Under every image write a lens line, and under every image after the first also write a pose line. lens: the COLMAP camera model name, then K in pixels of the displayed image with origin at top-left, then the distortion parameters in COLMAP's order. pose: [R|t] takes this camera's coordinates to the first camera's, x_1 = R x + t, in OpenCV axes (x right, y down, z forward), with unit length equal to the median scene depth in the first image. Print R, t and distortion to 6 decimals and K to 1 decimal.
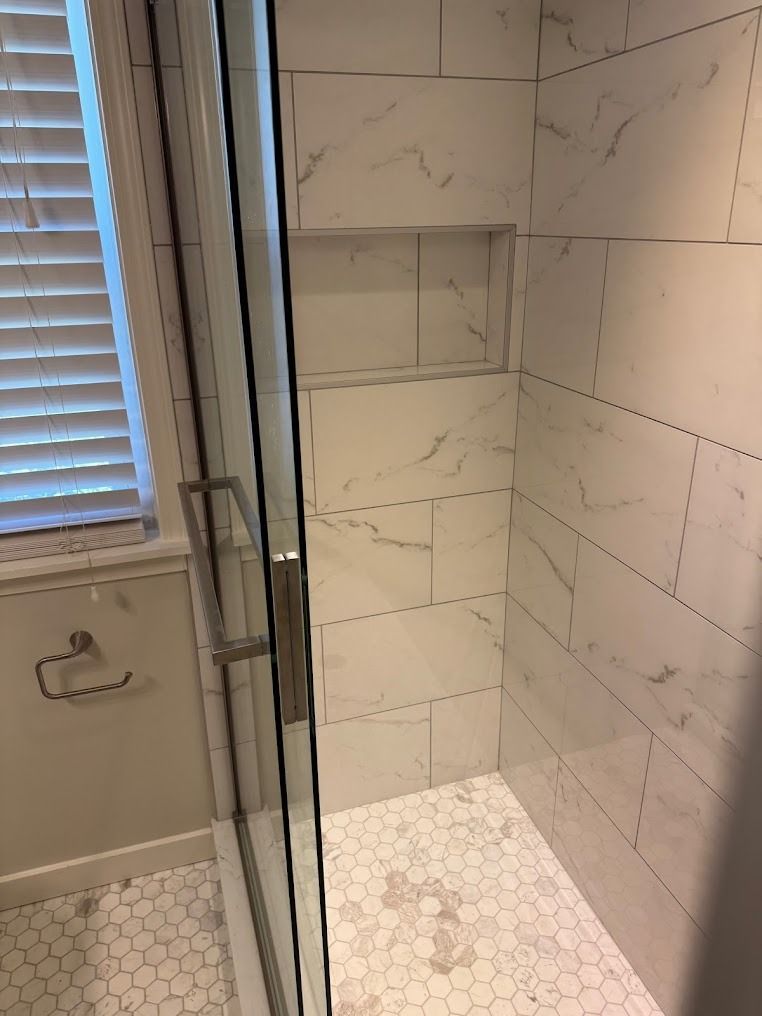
lens RADIAL K [[743.2, 0, 381.0], [0, 743.2, 508.0], [0, 0, 1]] dist [-0.045547, -0.000257]
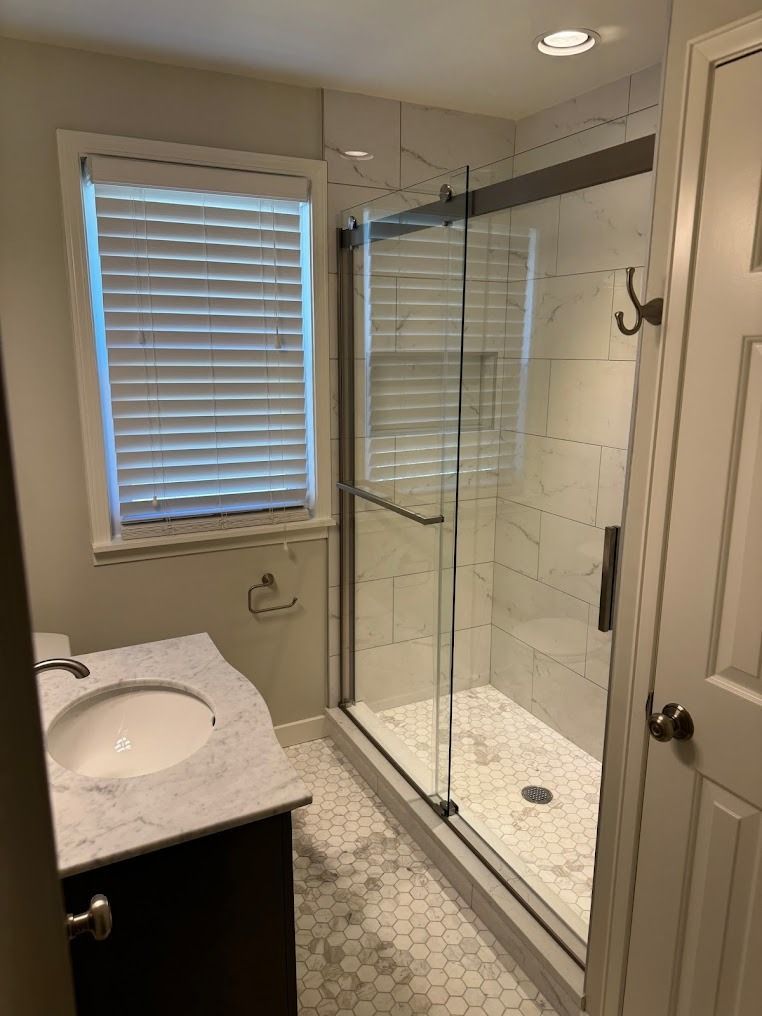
lens RADIAL K [[743.2, 0, 381.0], [0, 743.2, 508.0], [0, 0, 1]] dist [-0.045547, -0.000257]
pose [[0.988043, -0.015632, 0.153381, -0.405151], [0.038577, 0.988267, -0.147785, 0.278552], [-0.149272, 0.151935, 0.977054, -0.744113]]
